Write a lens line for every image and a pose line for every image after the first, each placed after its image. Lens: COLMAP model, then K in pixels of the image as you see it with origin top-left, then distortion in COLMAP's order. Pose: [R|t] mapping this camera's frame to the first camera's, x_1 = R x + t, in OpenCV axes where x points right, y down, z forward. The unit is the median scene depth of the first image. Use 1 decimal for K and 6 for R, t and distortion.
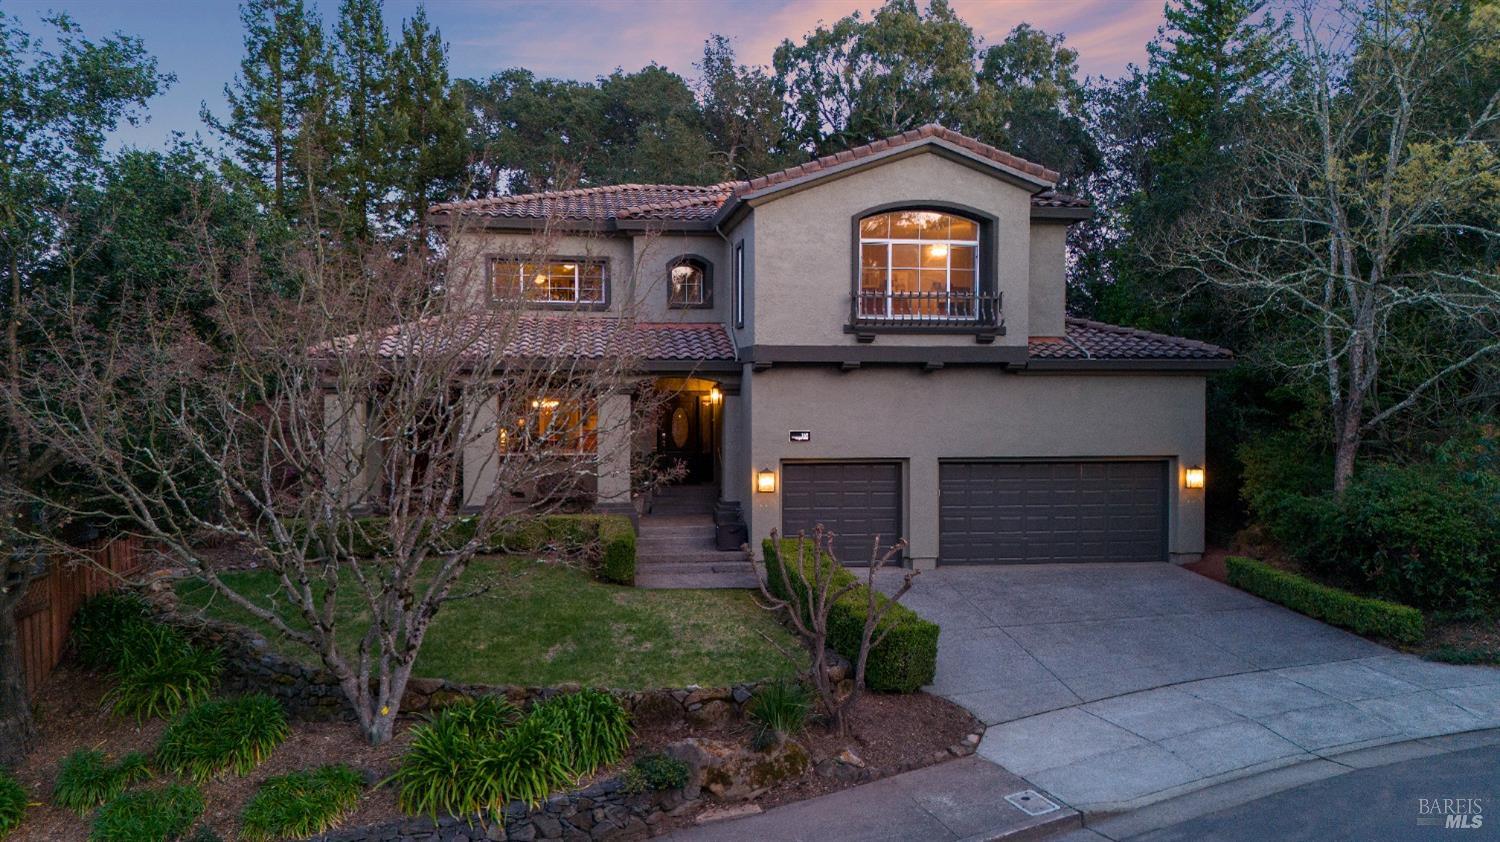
lens RADIAL K [[1084.1, 0, 746.6], [0, 1084.1, 419.3], [0, 0, 1]] dist [0.019828, -0.002188]
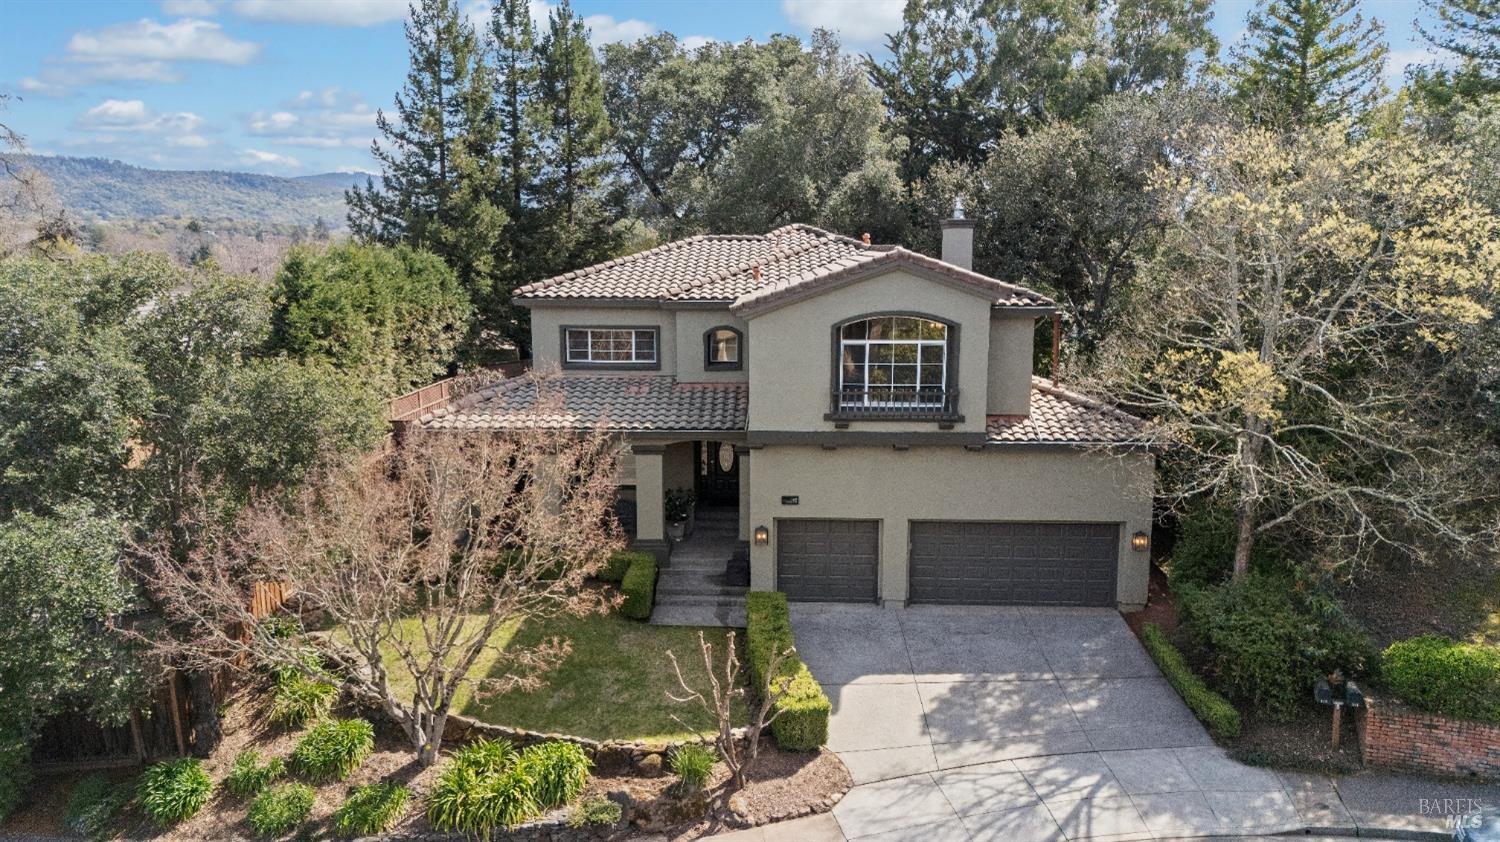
lens RADIAL K [[1070.6, 0, 750.0], [0, 1070.6, 421.0], [0, 0, 1]] dist [0.031869, -0.003165]
pose [[0.982667, 0.029264, -0.183057, 0.222377], [-0.005154, 0.991393, 0.130816, -0.230863], [0.185310, -0.127605, 0.974360, -0.178177]]
